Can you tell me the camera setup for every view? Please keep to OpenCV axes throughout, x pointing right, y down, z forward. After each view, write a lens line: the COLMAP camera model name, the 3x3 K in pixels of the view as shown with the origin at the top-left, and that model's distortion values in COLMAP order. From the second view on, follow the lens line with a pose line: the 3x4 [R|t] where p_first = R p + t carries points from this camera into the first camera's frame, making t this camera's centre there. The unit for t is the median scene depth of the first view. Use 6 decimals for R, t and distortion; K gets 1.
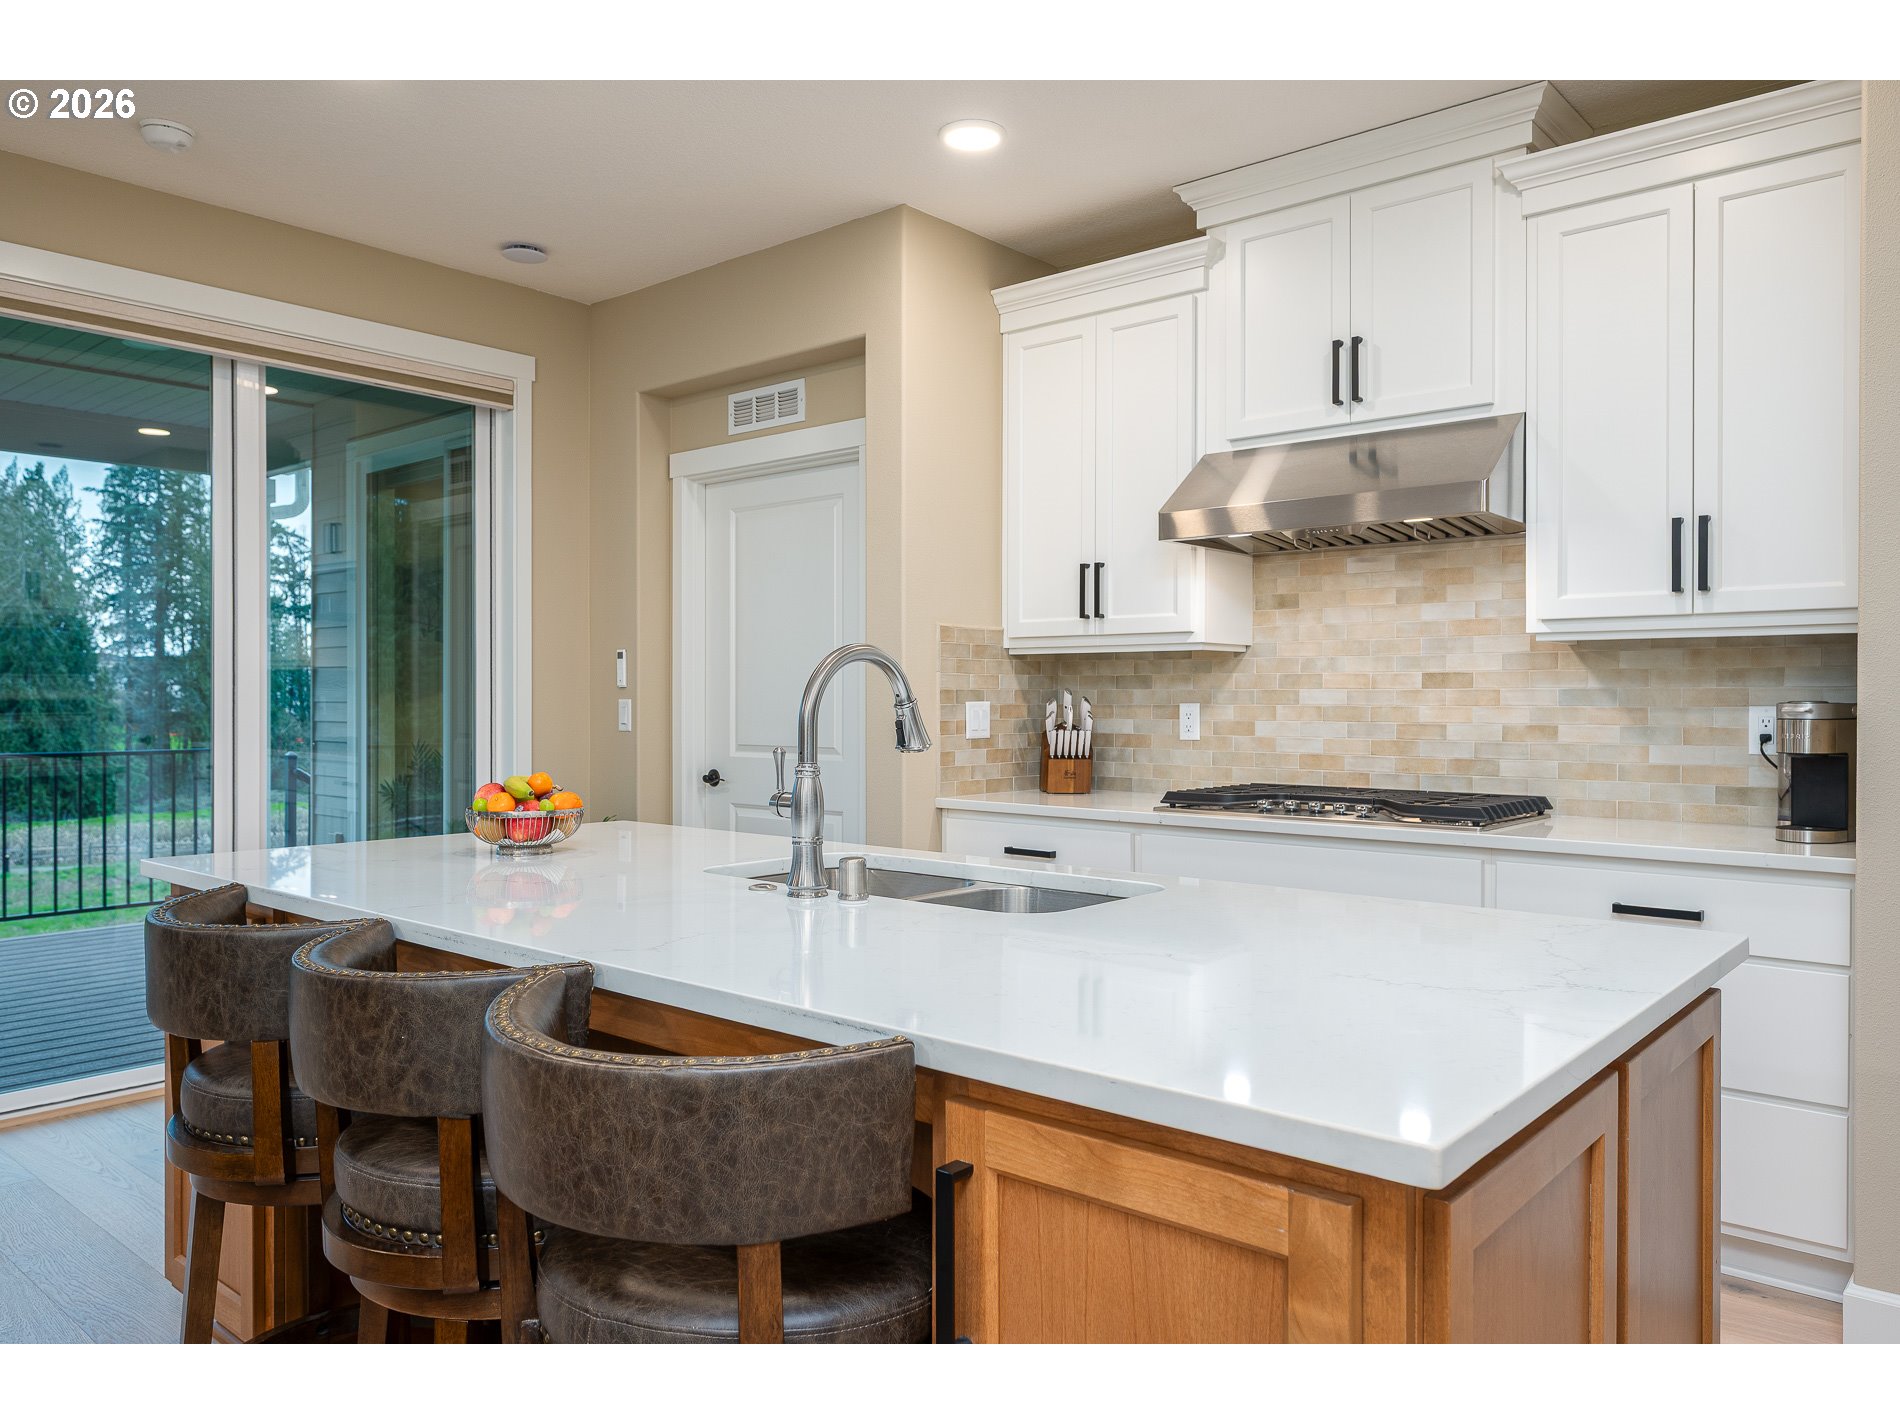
lens RADIAL K [[1325.8, 0, 956.0], [0, 1325.8, 705.0], [0, 0, 1]] dist [-0.002542, -0.001077]
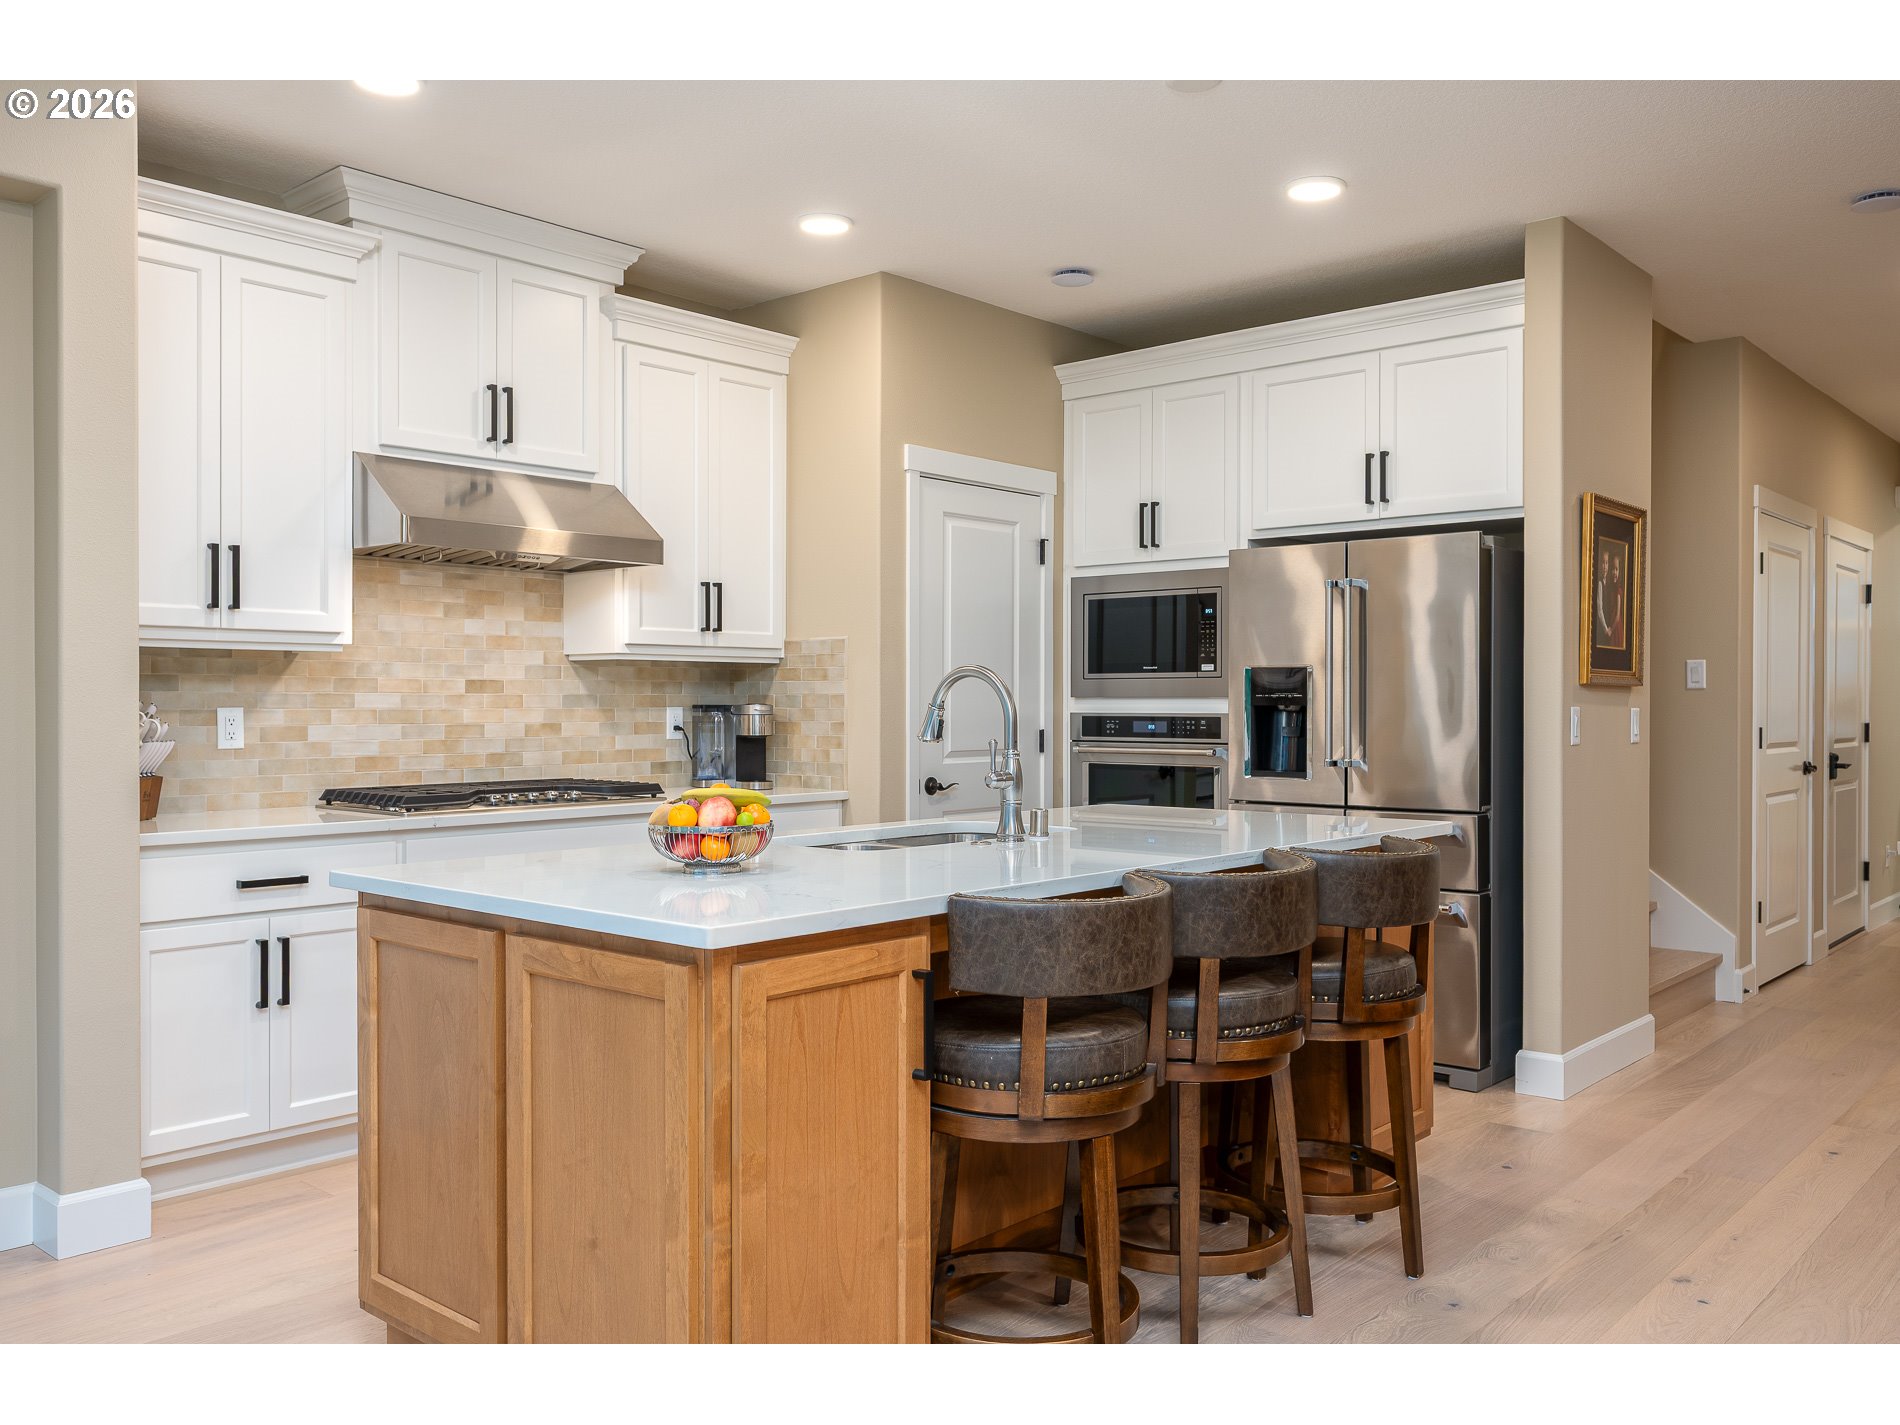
lens RADIAL K [[1508.0, 0, 941.6], [0, 1508.0, 709.9], [0, 0, 1]] dist [-0.002065, -0.001324]
pose [[0.021463, -0.005923, 0.999752, -0.949457], [0.005023, 0.999970, 0.005817, -0.003808], [-0.999757, 0.004897, 0.021492, 0.569420]]
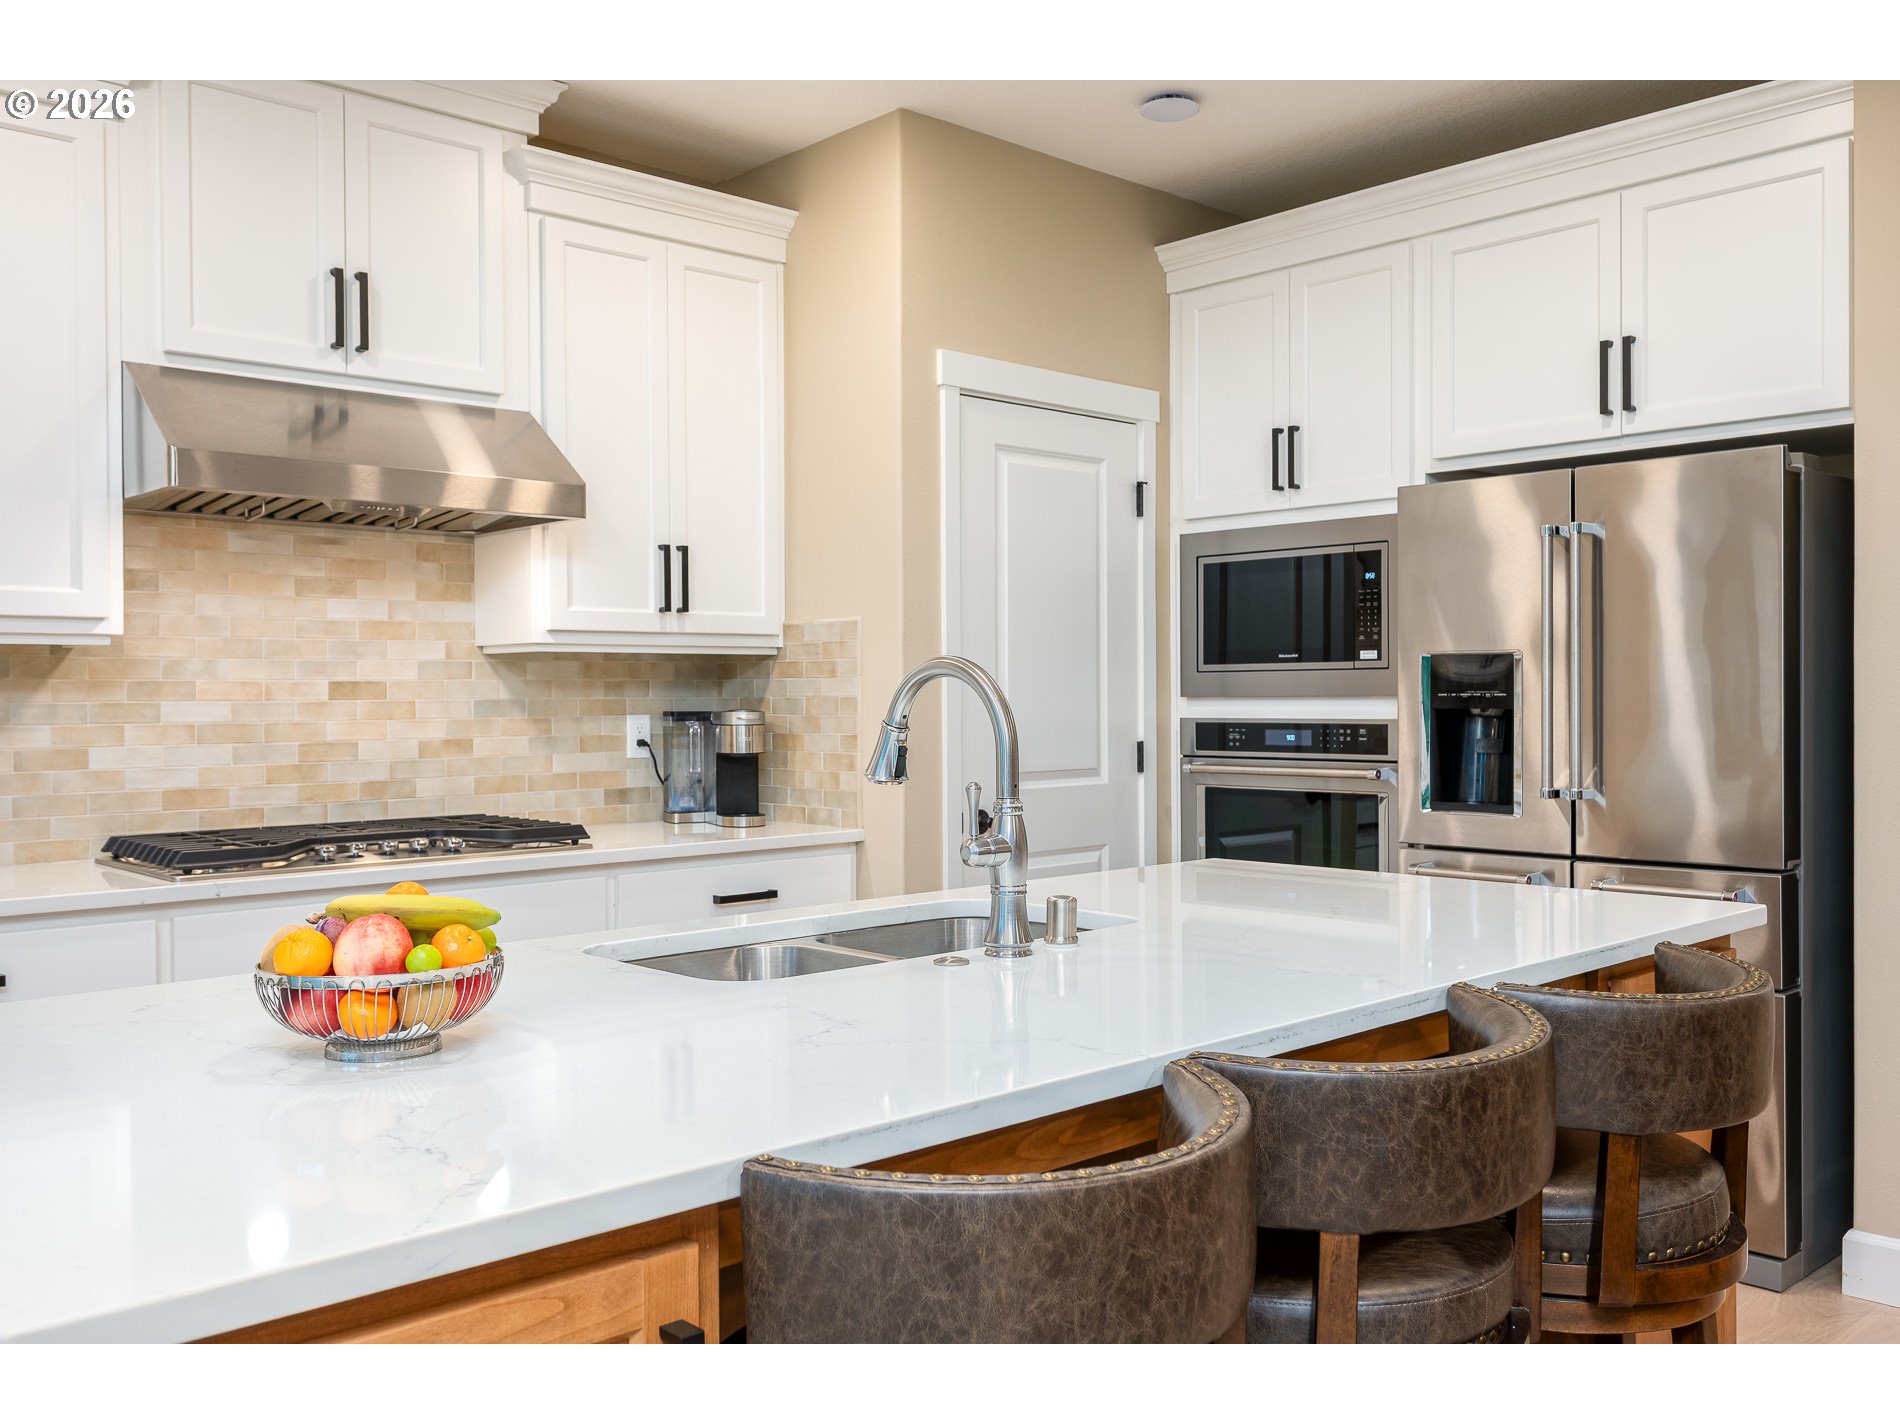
lens RADIAL K [[1609.4, 0, 942.3], [0, 1609.4, 711.6], [0, 0, 1]] dist [-0.001655, 0.003182]
pose [[0.117121, -0.012367, 0.993041, -0.616683], [0.012205, 0.999865, 0.011012, -0.011860], [-0.993043, 0.010830, 0.117256, 0.504385]]
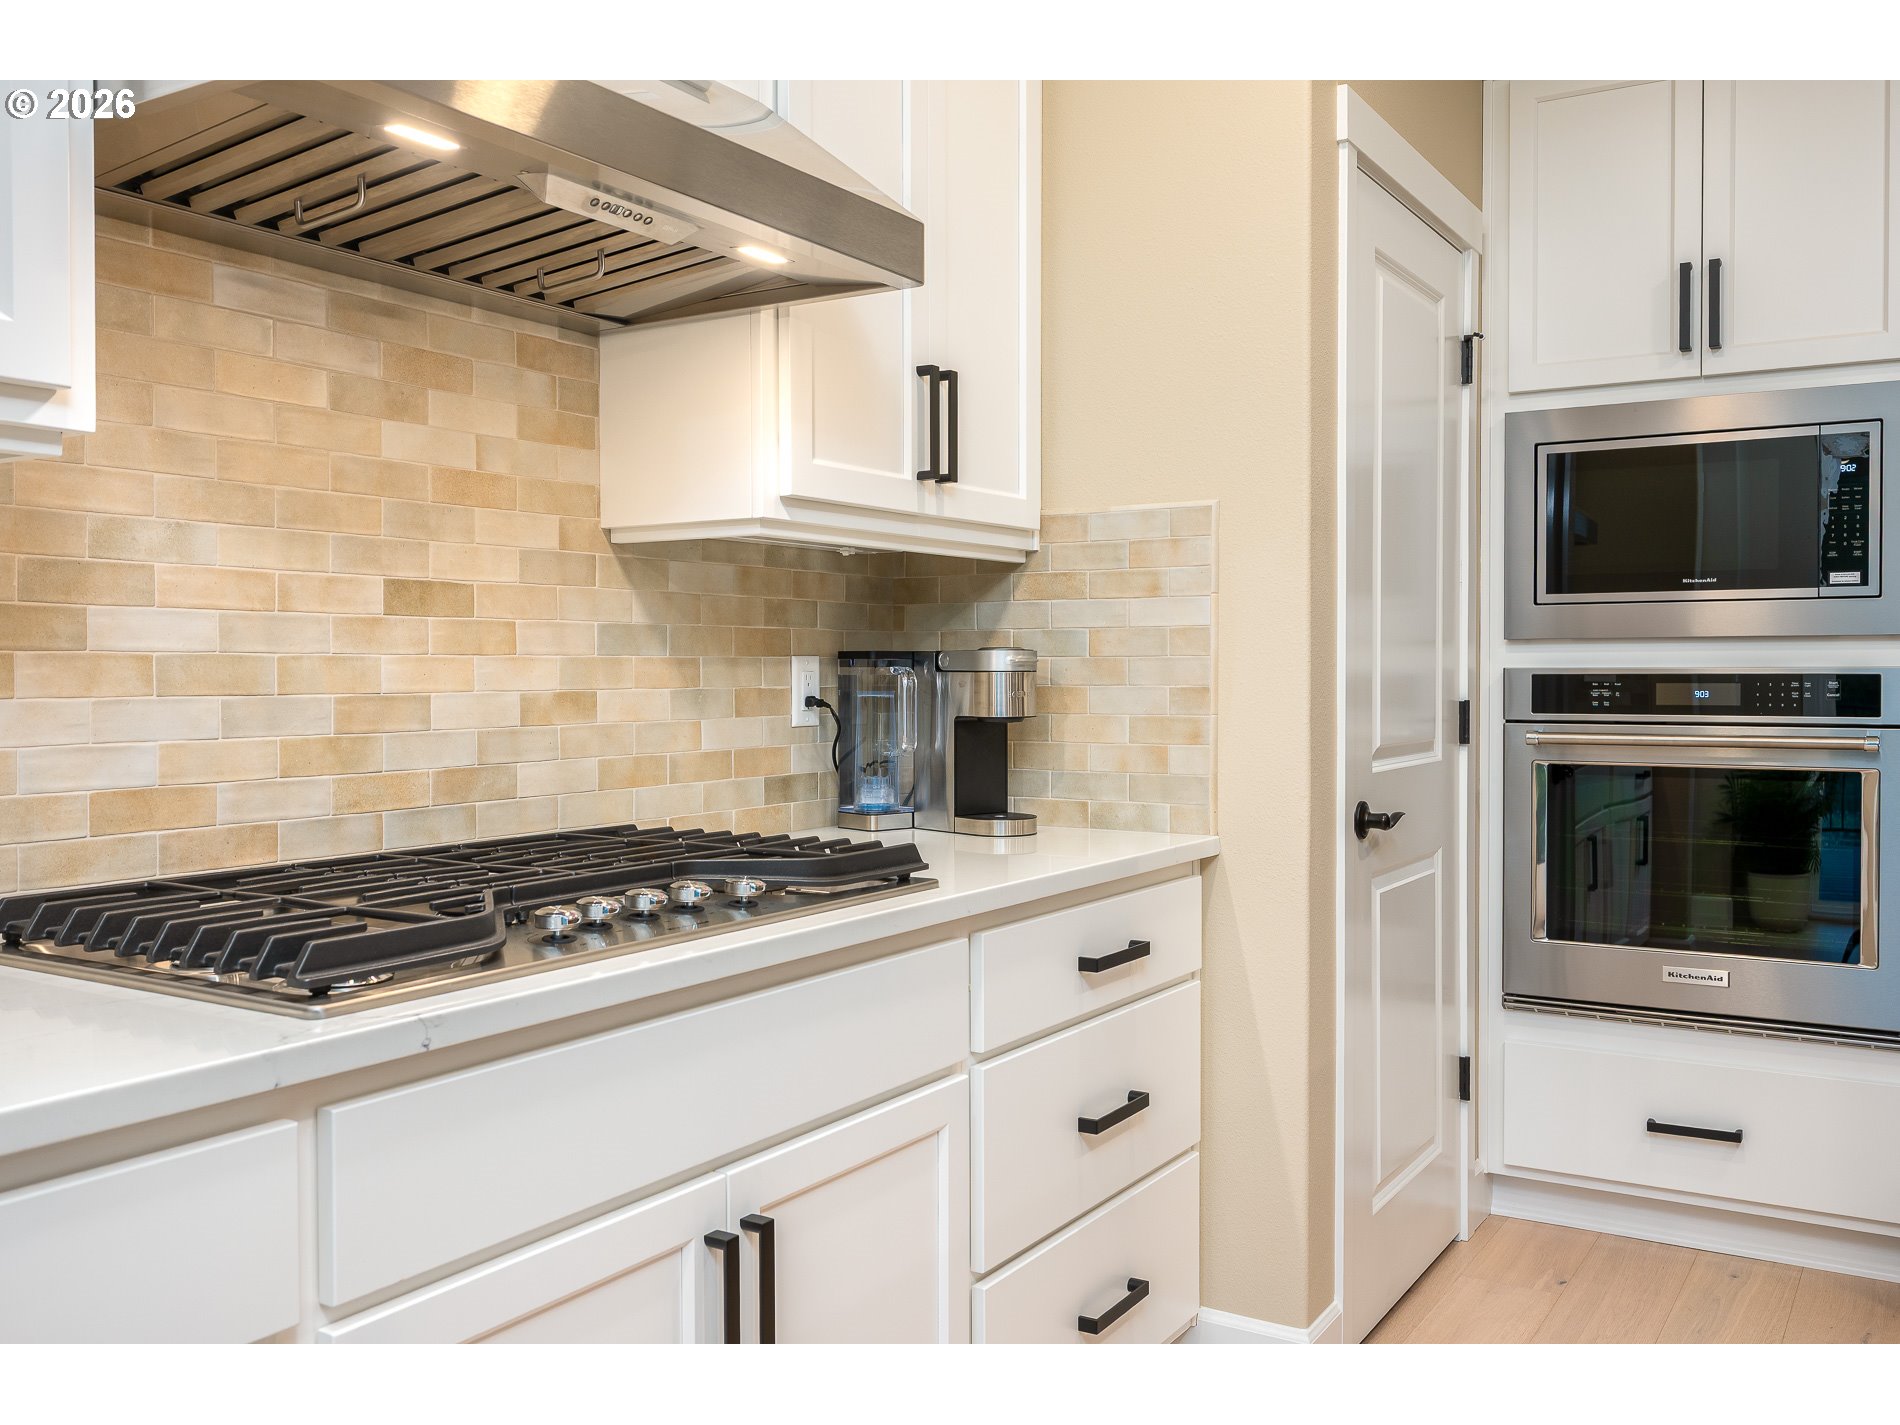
lens RADIAL K [[1627.2, 0, 957.9], [0, 1627.2, 702.3], [0, 0, 1]] dist [-0.000138, -0.003670]
pose [[-0.146144, -0.020865, 0.989043, -0.208779], [0.006957, 0.999731, 0.022119, 0.005850], [-0.989239, 0.010114, -0.145960, 0.903285]]
